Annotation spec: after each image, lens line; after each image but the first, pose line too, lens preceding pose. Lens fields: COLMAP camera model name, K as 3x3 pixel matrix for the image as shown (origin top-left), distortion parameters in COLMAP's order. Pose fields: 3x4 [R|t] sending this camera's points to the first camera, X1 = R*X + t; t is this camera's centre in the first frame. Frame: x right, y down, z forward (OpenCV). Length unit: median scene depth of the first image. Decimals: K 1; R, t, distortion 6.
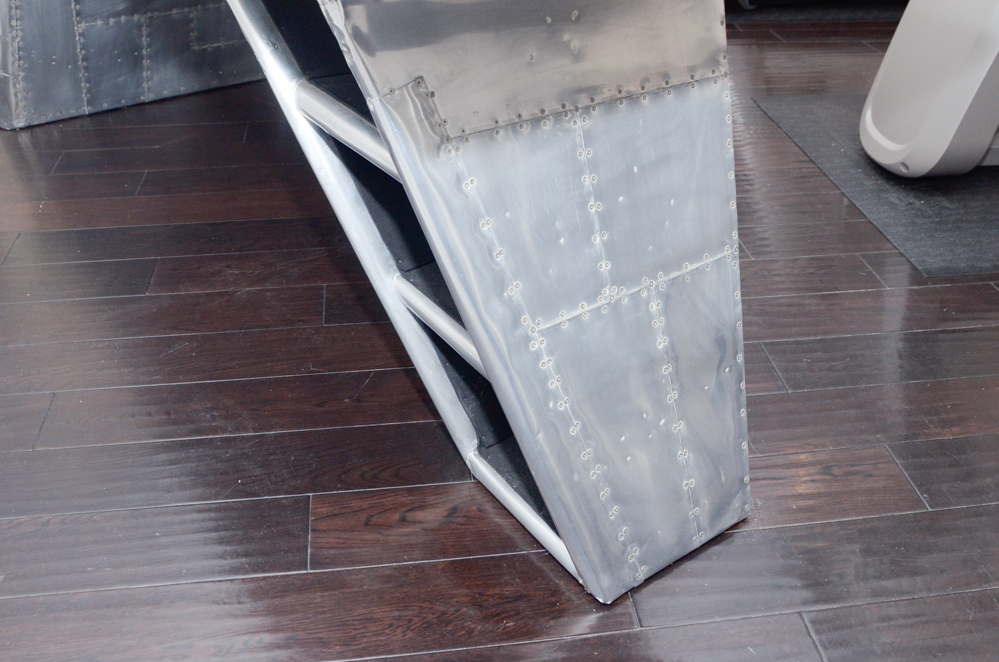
lens RADIAL K [[880.1, 0, 499.5], [0, 880.1, 331.0], [0, 0, 1]] dist [-0.044871, 0.013048]
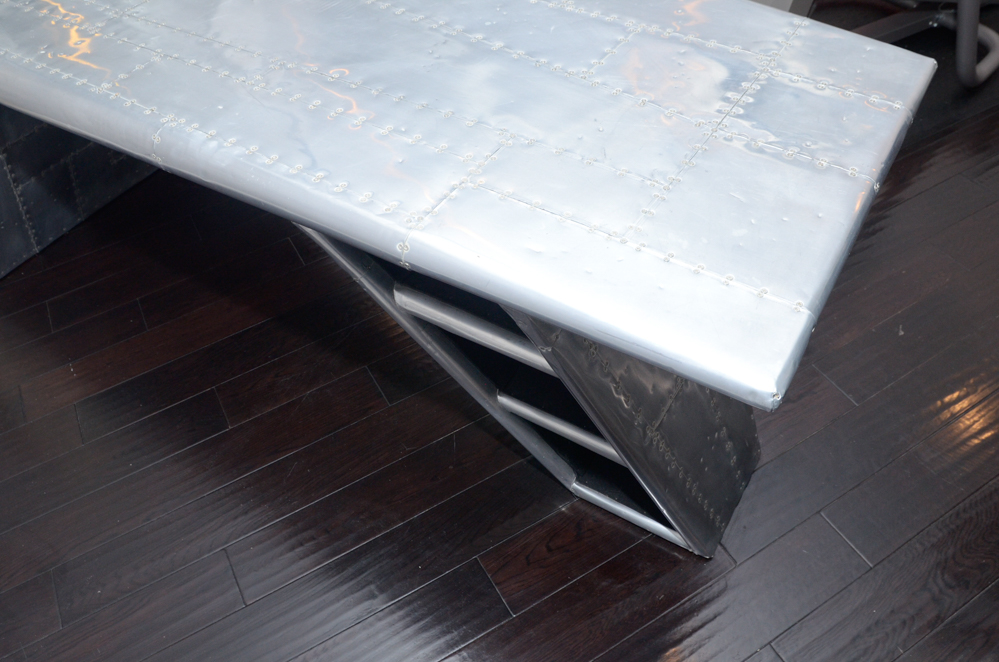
lens RADIAL K [[739.3, 0, 499.5], [0, 739.3, 331.0], [0, 0, 1]] dist [-0.057523, 0.001950]
pose [[0.922854, -0.332242, 0.194823, -0.261919], [0.283720, 0.928516, 0.239502, -0.361395], [-0.260469, -0.165750, 0.951148, -0.025033]]
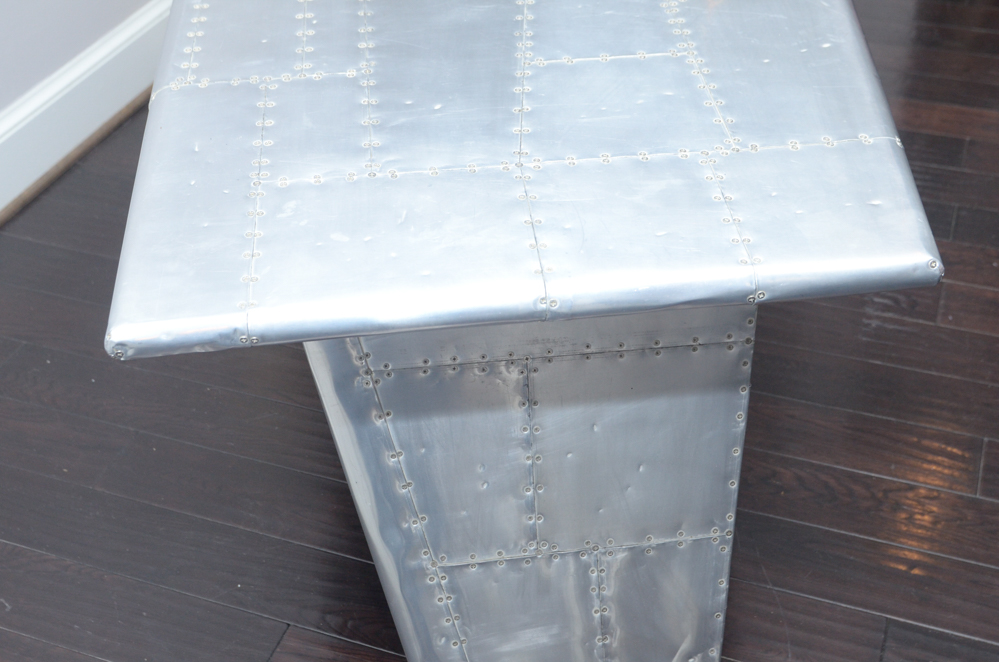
lens RADIAL K [[1307.5, 0, 499.5], [0, 1307.5, 331.0], [0, 0, 1]] dist [-0.008713, -0.036470]
pose [[0.884421, 0.255744, -0.390378, 0.428717], [-0.242111, 0.966546, 0.084688, -0.278914], [0.398977, 0.019615, 0.916751, -0.220180]]
